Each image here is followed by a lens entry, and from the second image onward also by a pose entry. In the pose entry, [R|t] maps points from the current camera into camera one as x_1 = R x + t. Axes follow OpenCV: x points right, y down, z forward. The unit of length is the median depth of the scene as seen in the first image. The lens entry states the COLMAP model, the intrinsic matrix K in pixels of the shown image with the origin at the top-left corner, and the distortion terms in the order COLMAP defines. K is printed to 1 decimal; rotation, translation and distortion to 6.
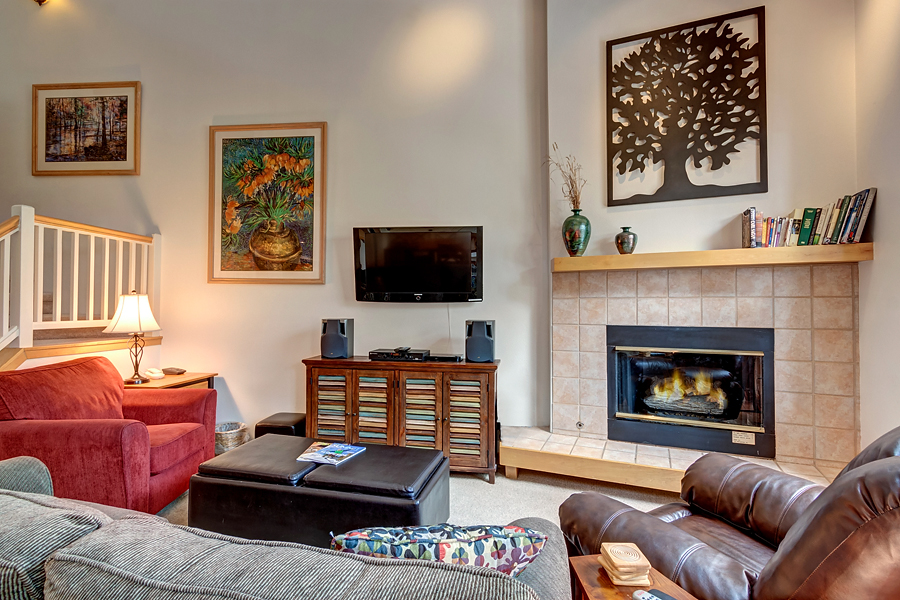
lens RADIAL K [[433.0, 0, 450.0], [0, 433.0, 300.0], [0, 0, 1]] dist [0.000641, -0.000485]
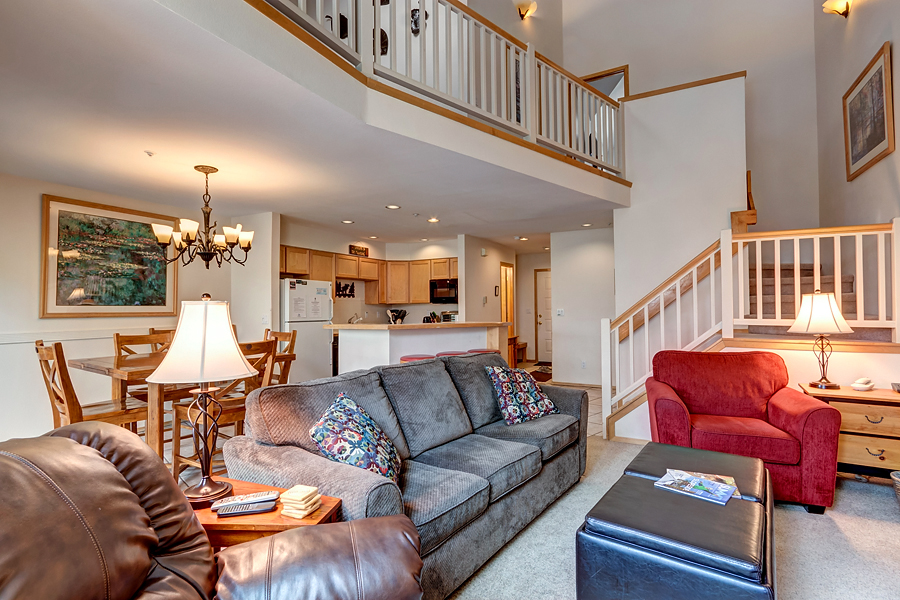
lens RADIAL K [[443.0, 0, 450.0], [0, 443.0, 300.0], [0, 0, 1]] dist [0.002597, -0.000589]
pose [[-0.362245, -0.012591, -0.931998, 0.497872], [0.018781, 0.999607, -0.020805, 0.006205], [0.931894, -0.025041, -0.361866, 0.629936]]
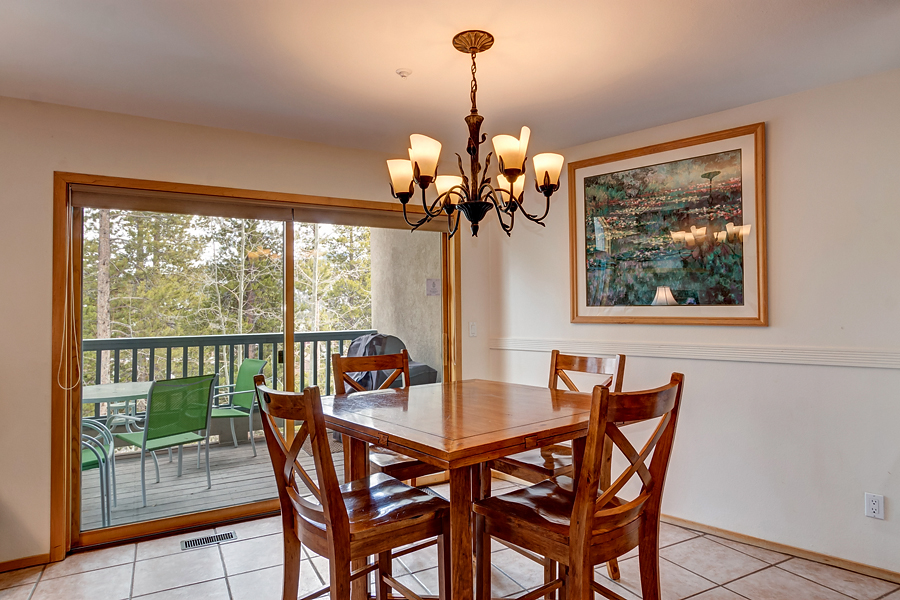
lens RADIAL K [[532.2, 0, 450.0], [0, 532.2, 300.0], [0, 0, 1]] dist [-0.000369, -0.000398]
pose [[-0.802582, 0.016167, 0.596323, -0.664253], [0.001689, 0.999690, -0.024829, -0.009856], [-0.596539, -0.018920, -0.802361, 0.231921]]
